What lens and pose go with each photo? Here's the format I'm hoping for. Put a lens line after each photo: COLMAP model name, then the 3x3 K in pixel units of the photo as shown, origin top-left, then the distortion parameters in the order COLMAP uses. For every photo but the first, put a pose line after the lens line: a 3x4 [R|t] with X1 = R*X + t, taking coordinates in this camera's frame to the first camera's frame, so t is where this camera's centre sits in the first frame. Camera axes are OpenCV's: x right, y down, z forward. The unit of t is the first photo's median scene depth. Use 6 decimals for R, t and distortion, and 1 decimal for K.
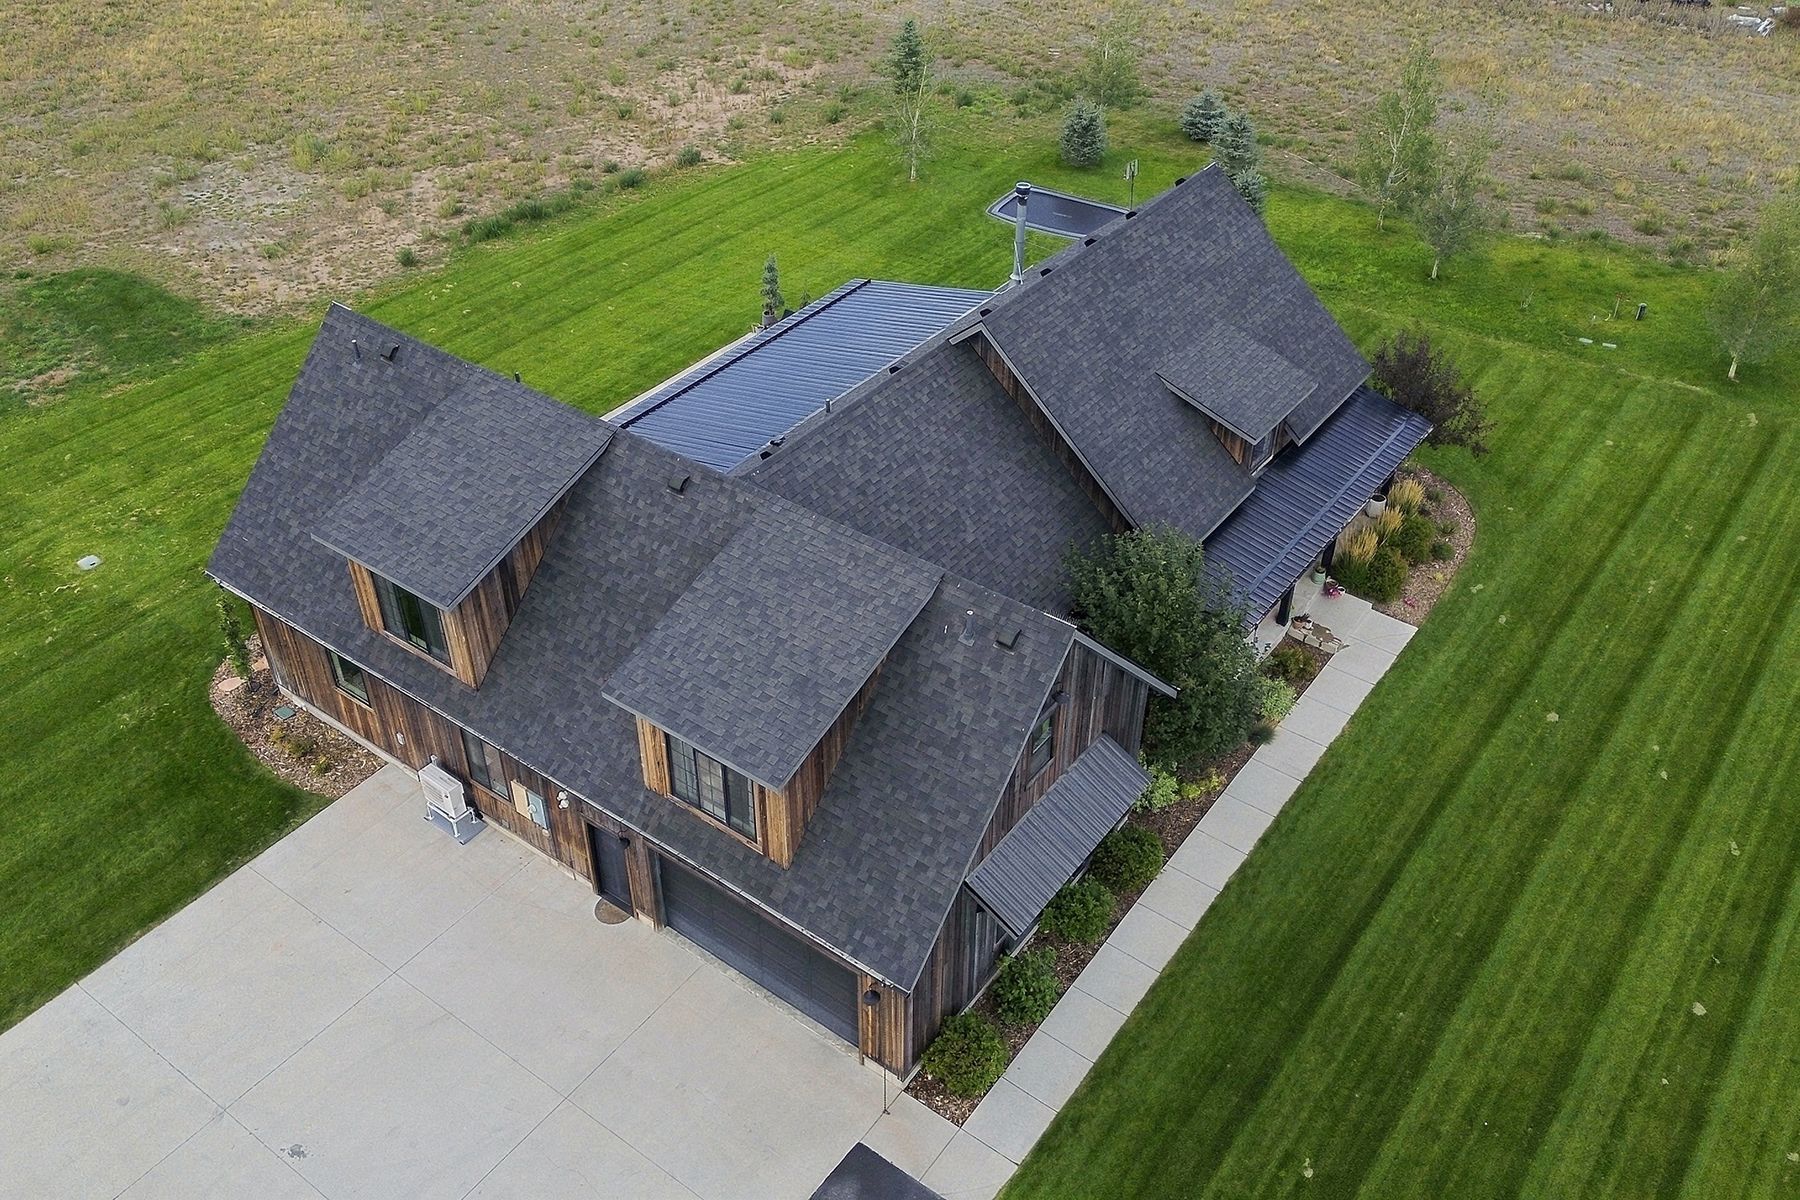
lens RADIAL K [[1509.4, 0, 902.1], [0, 1509.4, 605.2], [0, 0, 1]] dist [0.072730, -0.063895]
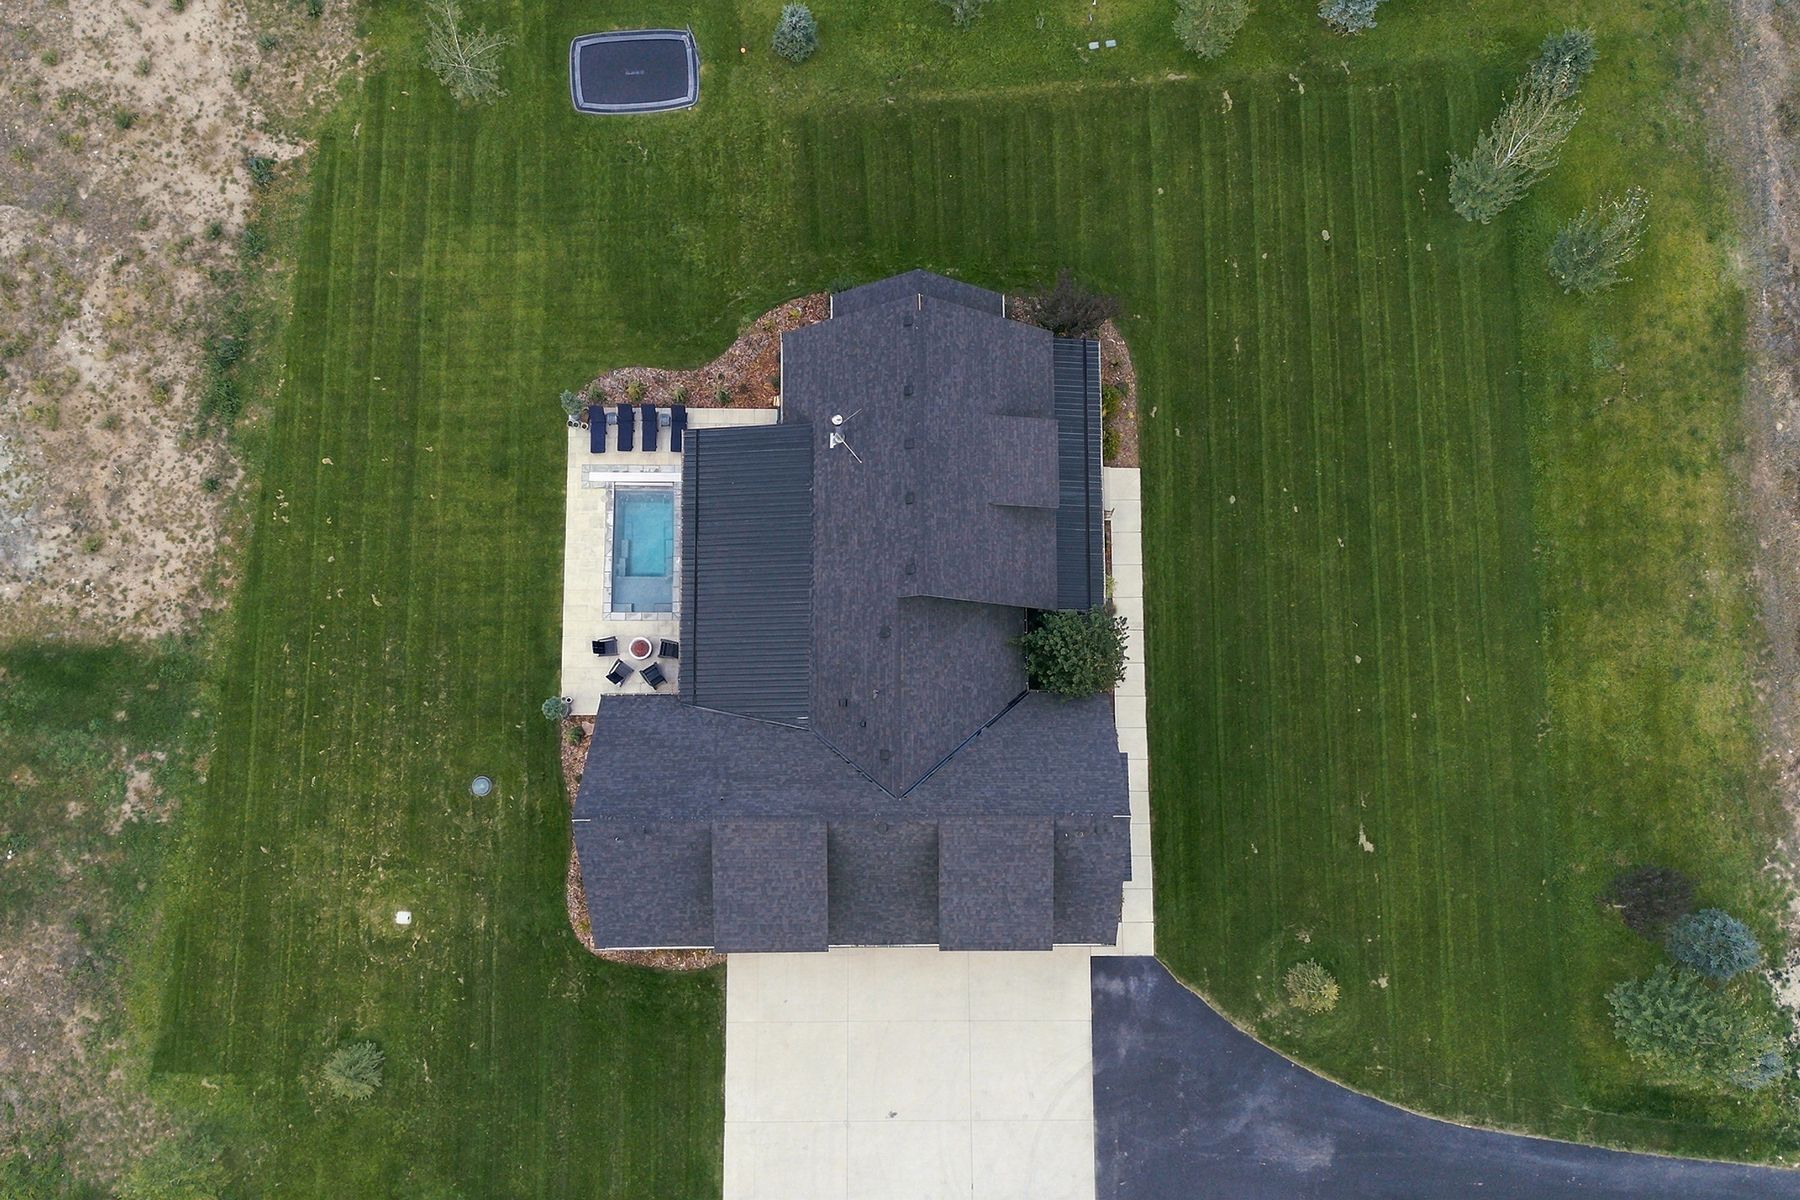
lens RADIAL K [[1509.4, 0, 902.1], [0, 1509.4, 605.2], [0, 0, 1]] dist [0.072730, -0.063895]
pose [[0.801659, -0.592172, 0.081698, -0.090117], [0.368694, 0.597377, 0.712184, -1.164982], [-0.470540, -0.540807, 0.697223, -0.101966]]
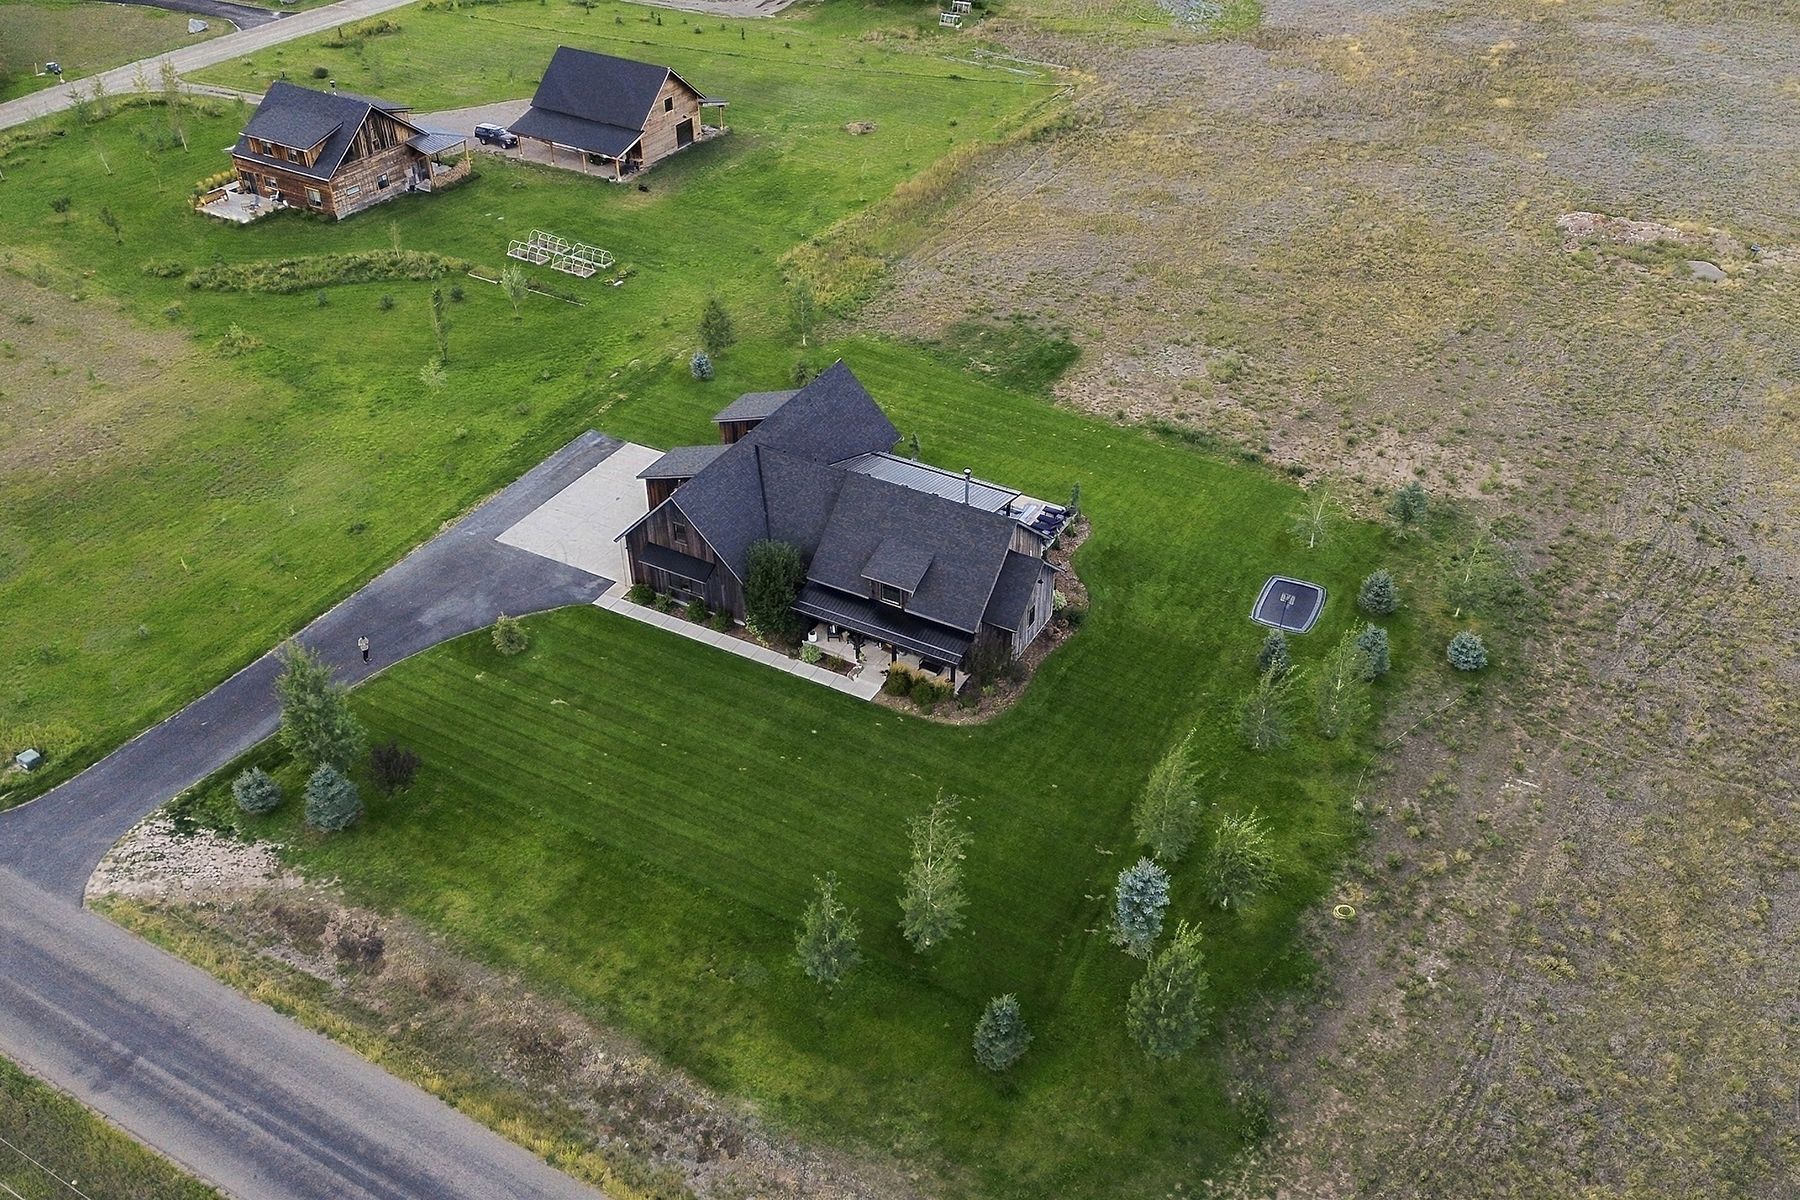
lens RADIAL K [[1505.3, 0, 900.4], [0, 1505.3, 601.4], [0, 0, 1]] dist [0.156239, -0.364102]
pose [[0.130201, 0.586588, -0.799351, 2.058282], [-0.608666, 0.683706, 0.402582, -1.020319], [0.782670, 0.434122, 0.446055, -0.025797]]
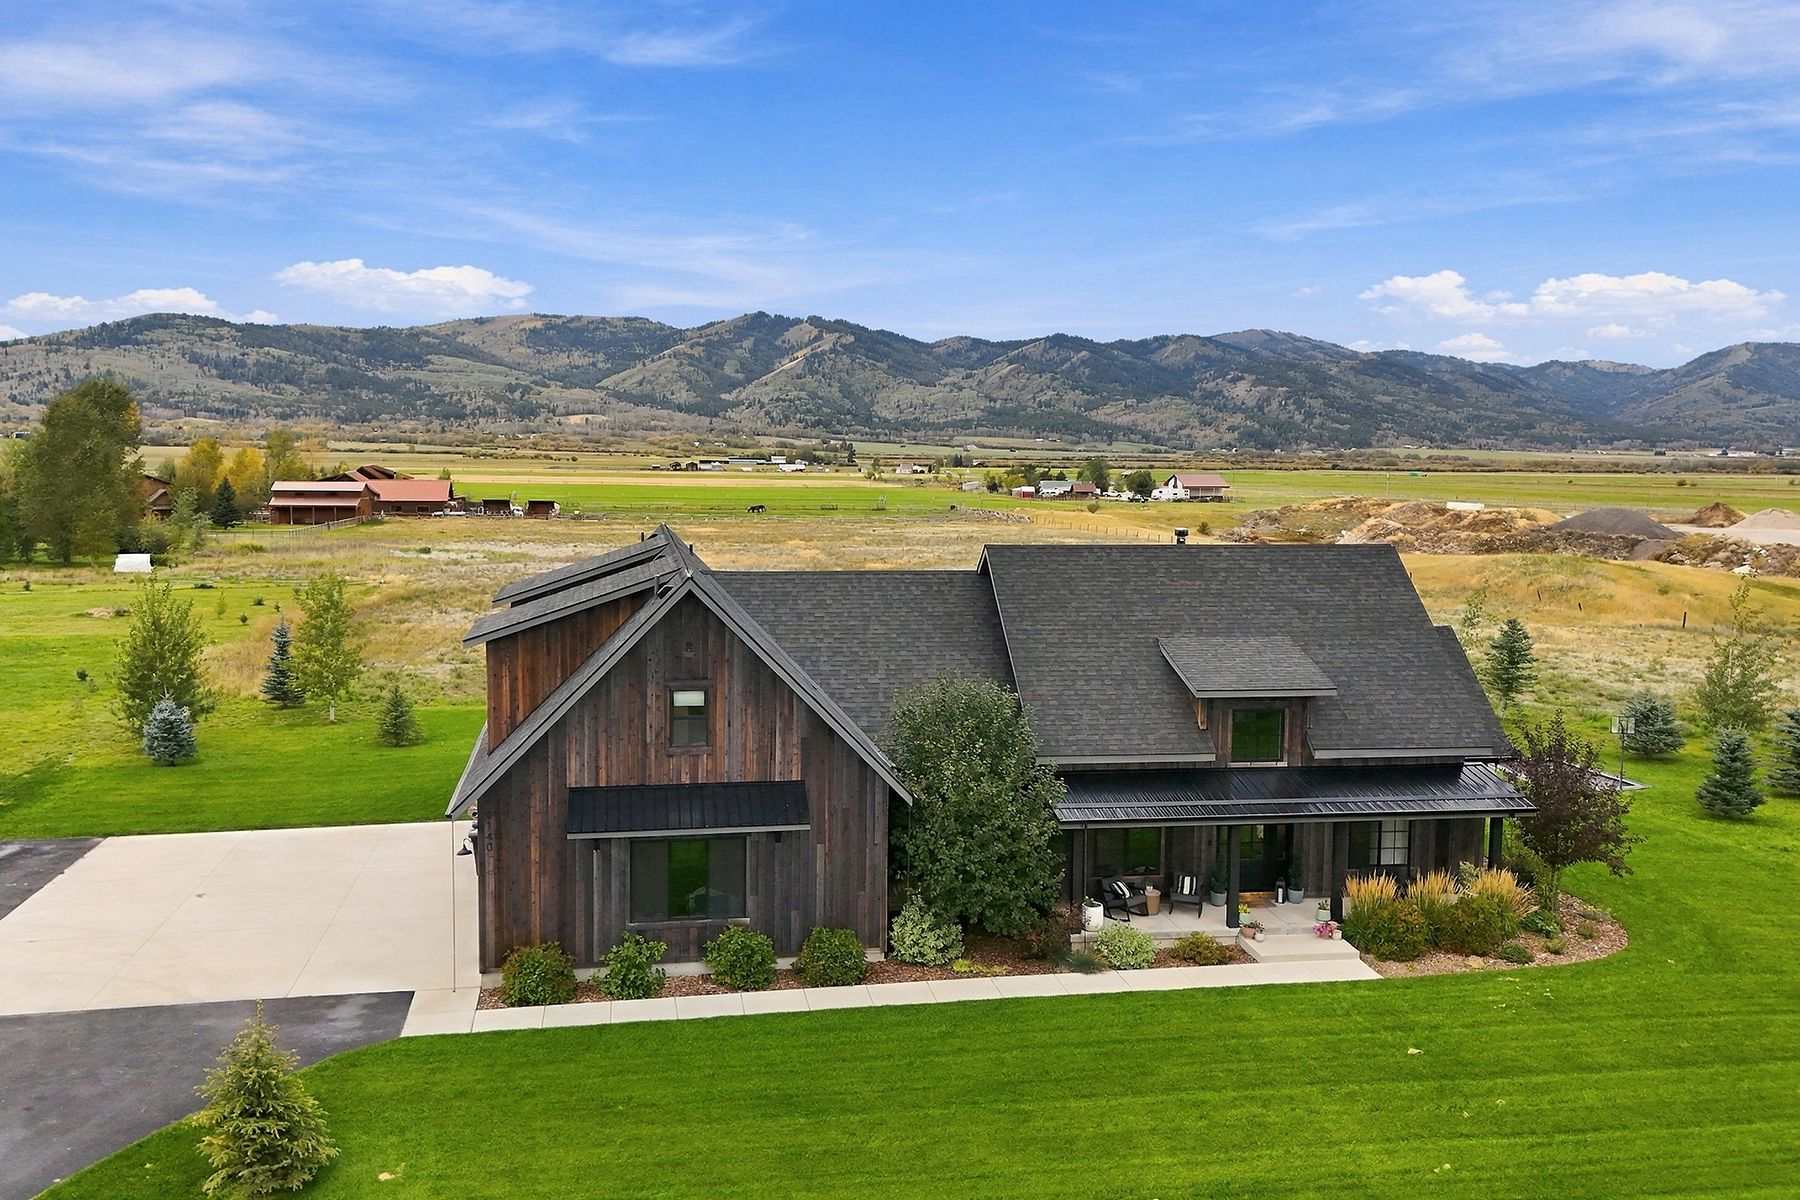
lens RADIAL K [[1564.1, 0, 896.7], [0, 1564.1, 607.8], [0, 0, 1]] dist [0.118796, -0.173279]
pose [[0.723811, 0.077630, -0.685618, 0.725385], [-0.430959, 0.826865, -0.361343, 0.275574], [0.538862, 0.557017, 0.631949, 0.201792]]
